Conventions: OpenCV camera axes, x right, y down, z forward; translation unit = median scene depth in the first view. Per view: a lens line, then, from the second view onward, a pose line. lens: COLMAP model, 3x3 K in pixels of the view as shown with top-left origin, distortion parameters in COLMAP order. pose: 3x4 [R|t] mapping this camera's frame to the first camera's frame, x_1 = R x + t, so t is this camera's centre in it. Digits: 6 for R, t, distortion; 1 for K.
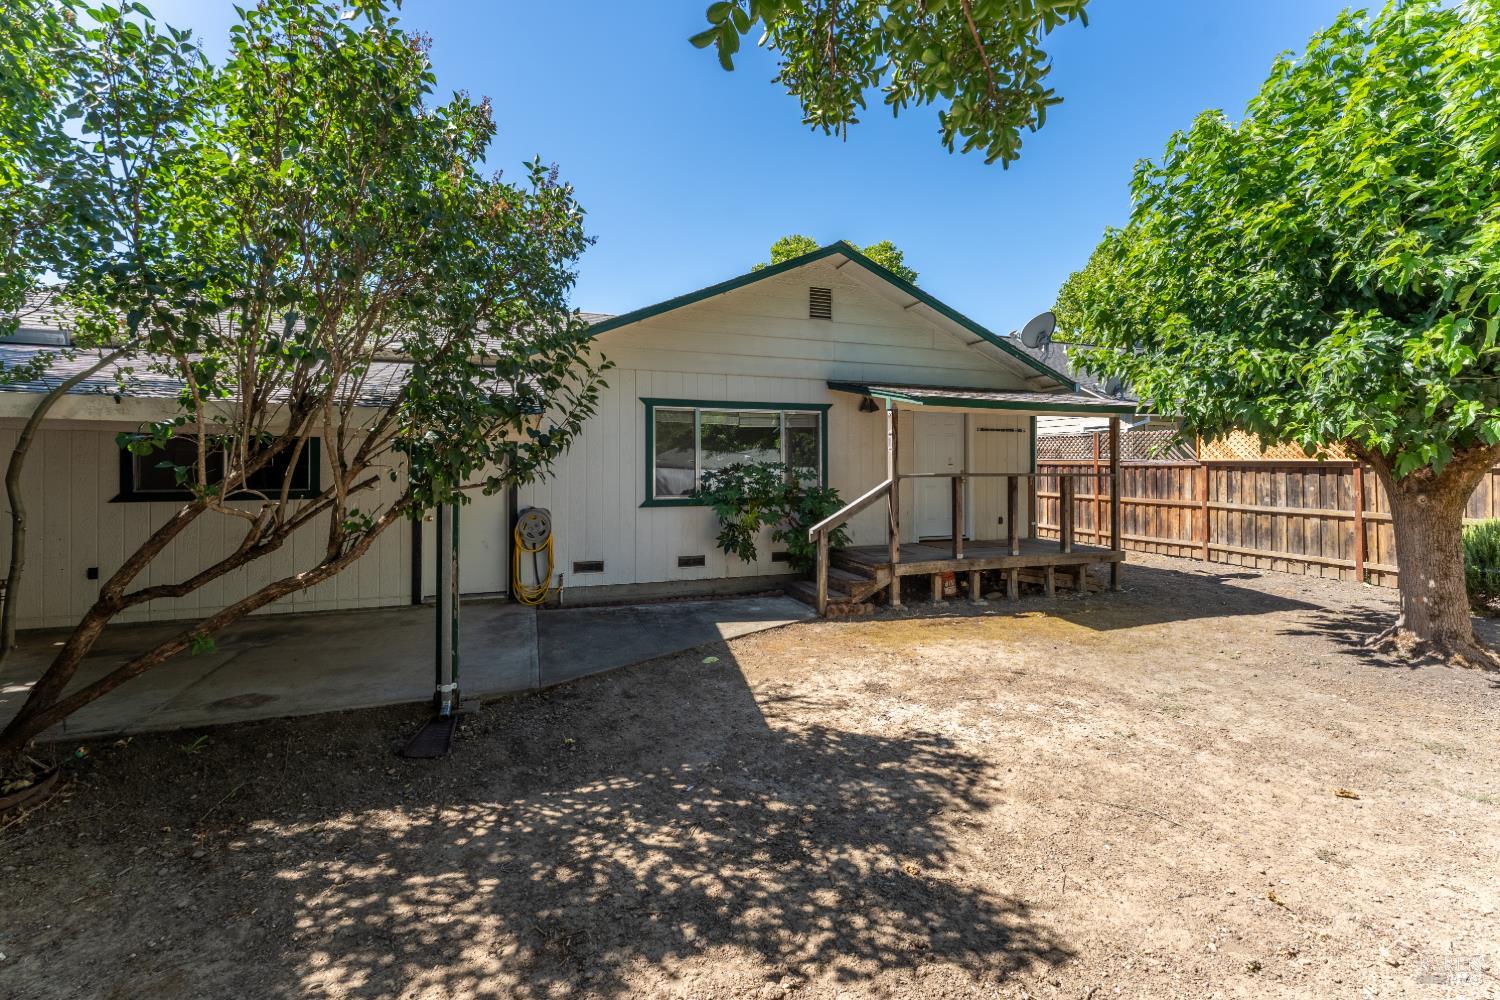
lens RADIAL K [[649.3, 0, 759.8], [0, 649.3, 465.7], [0, 0, 1]] dist [0.012913, 0.000206]
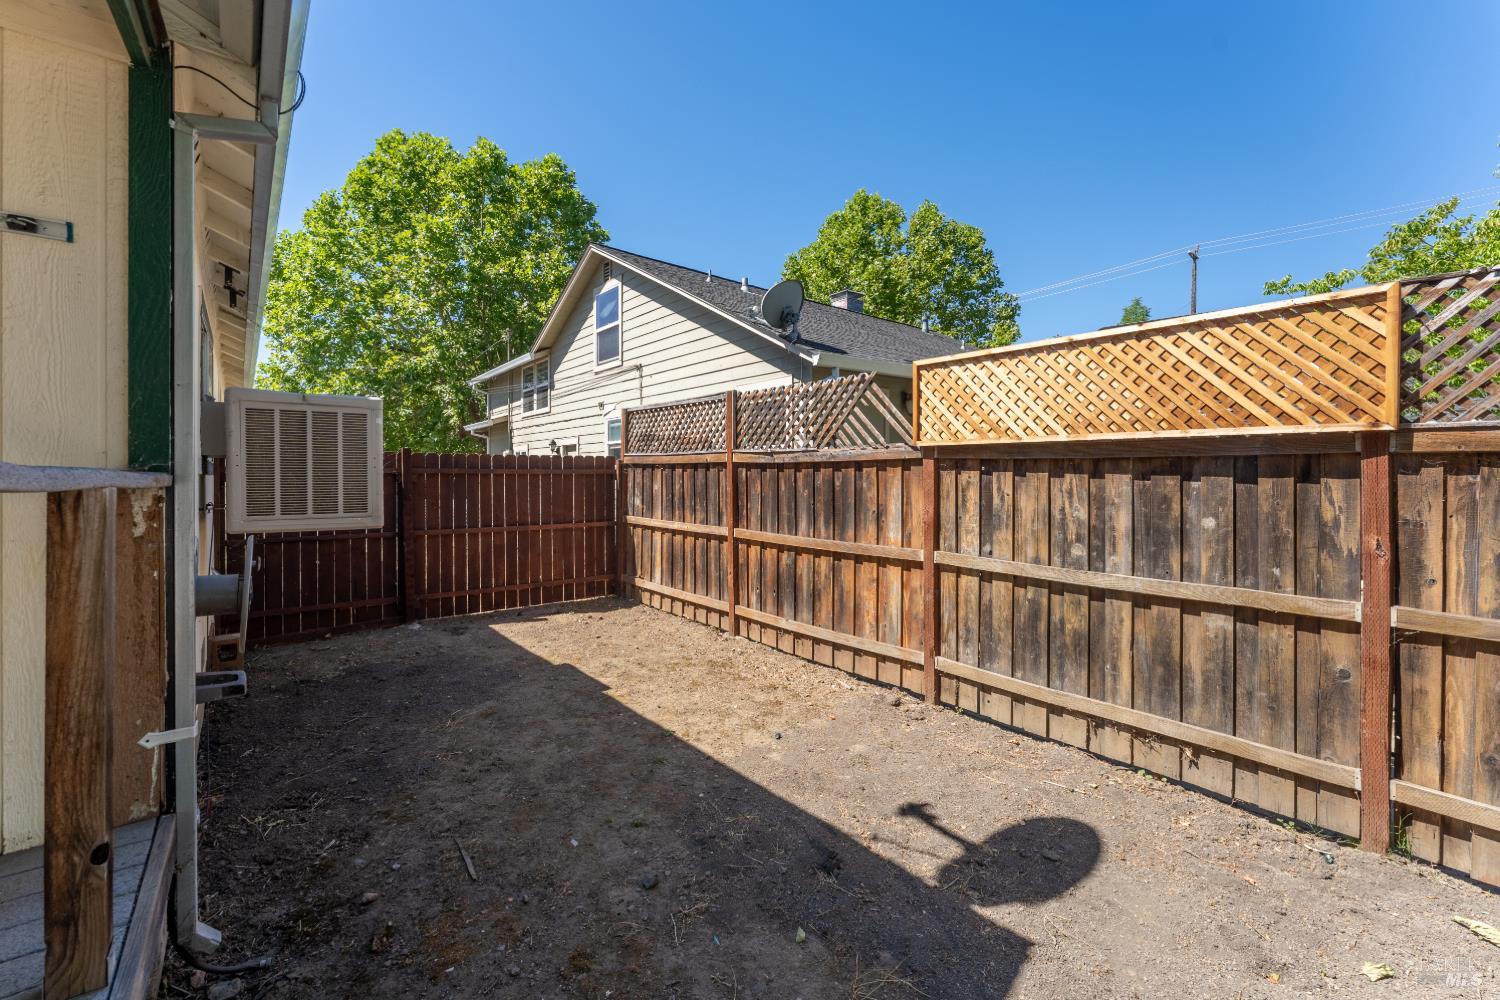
lens RADIAL K [[624.3, 0, 753.5], [0, 624.3, 486.0], [0, 0, 1]] dist [0.003190, -0.000550]
pose [[0.952386, 0.002249, 0.304887, 0.476198], [-0.005147, 0.999949, 0.008702, 0.013859], [-0.304852, -0.009857, 0.952349, 0.690406]]
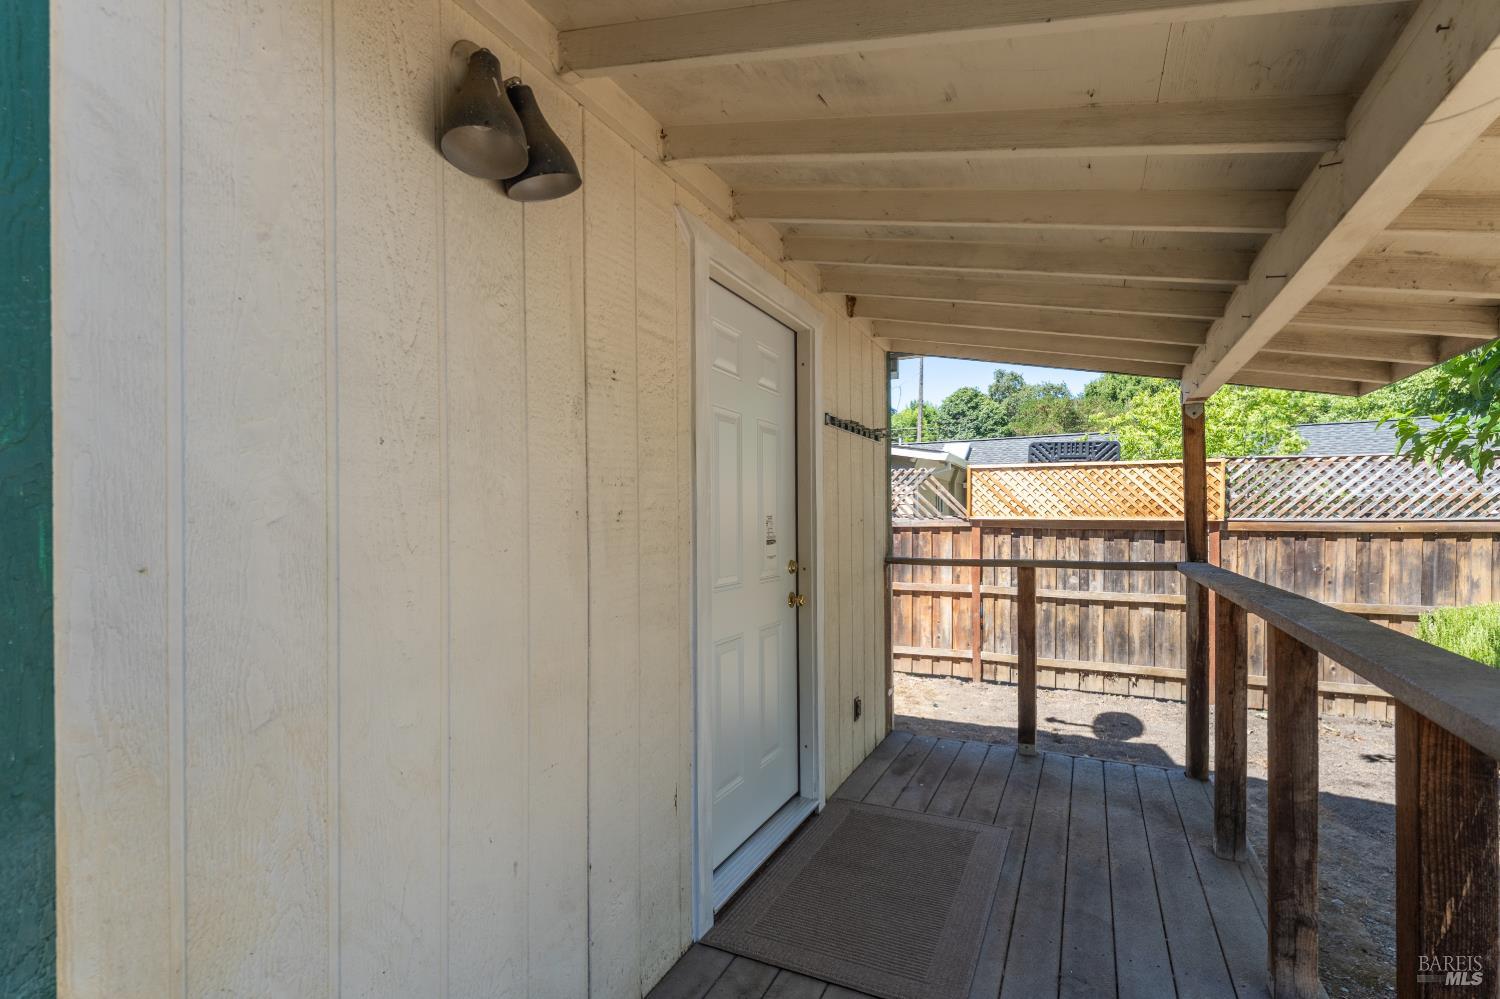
lens RADIAL K [[683.6, 0, 760.7], [0, 683.6, 527.2], [0, 0, 1]] dist [-0.001178, -0.000076]
pose [[0.732990, -0.009878, 0.680167, 0.095828], [0.004116, 0.999941, 0.010087, -0.007302], [-0.680227, -0.004594, 0.732987, 0.678600]]
